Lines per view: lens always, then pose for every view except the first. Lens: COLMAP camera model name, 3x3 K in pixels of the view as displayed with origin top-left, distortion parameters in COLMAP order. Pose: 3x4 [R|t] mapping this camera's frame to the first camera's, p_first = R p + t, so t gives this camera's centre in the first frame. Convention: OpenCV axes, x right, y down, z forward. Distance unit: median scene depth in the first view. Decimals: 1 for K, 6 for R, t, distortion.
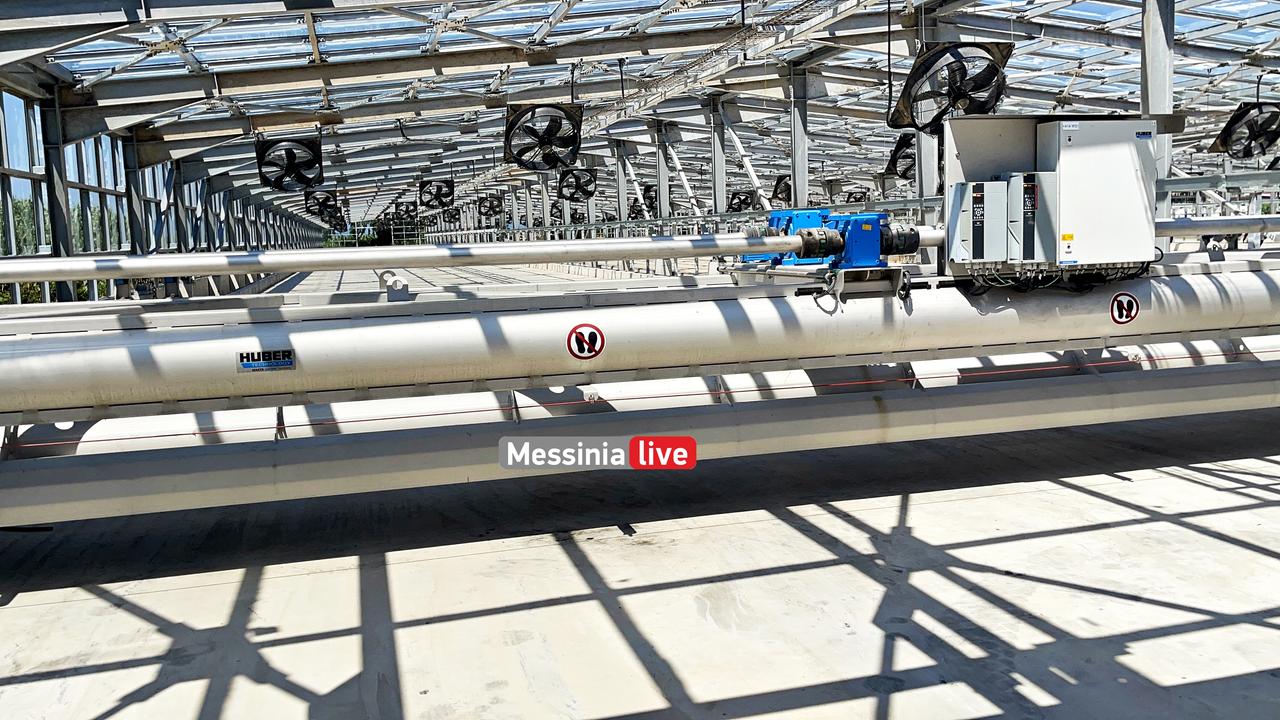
lens RADIAL K [[1122.2, 0, 677.1], [0, 1122.2, 375.4], [0, 0, 1]] dist [0.061189, -0.052896]
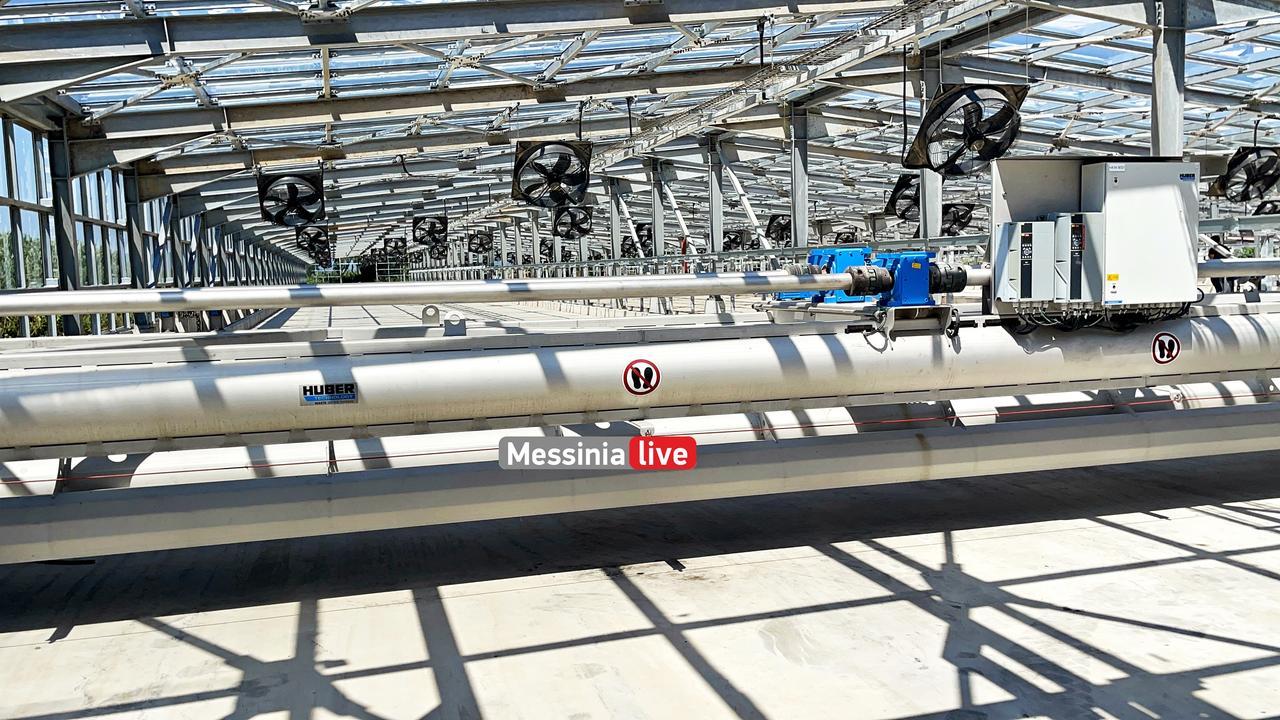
lens RADIAL K [[1122.2, 0, 676.3], [0, 1122.2, 408.4], [0, 0, 1]] dist [0.061189, -0.052896]
pose [[0.999844, 0.006250, 0.016493, -0.019465], [-0.006165, 0.999968, -0.005168, 0.000838], [-0.016525, 0.005066, 0.999851, -0.001124]]
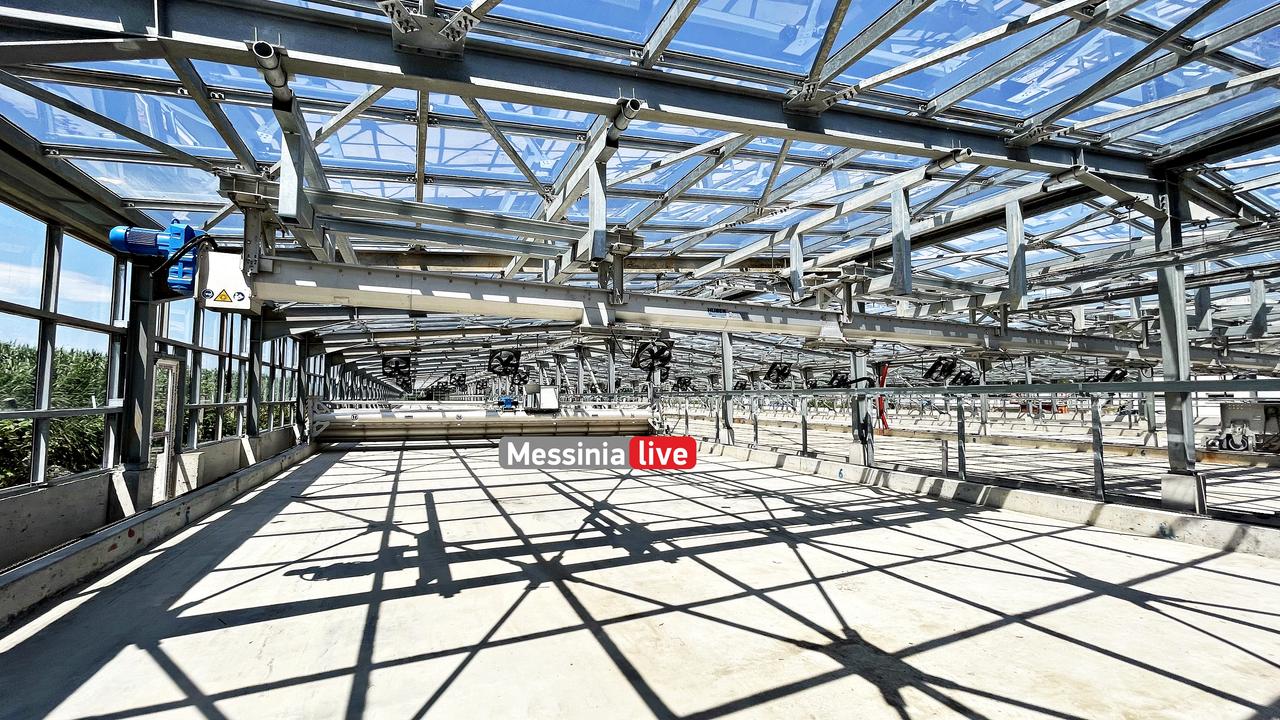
lens RADIAL K [[525.4, 0, 636.1], [0, 525.4, 370.2], [0, 0, 1]] dist [-0.001071, 0.001693]
pose [[0.991454, 0.047233, 0.121609, 0.025550], [-0.024023, 0.982316, -0.185684, 0.015152], [-0.128229, 0.181176, 0.975055, -0.151321]]
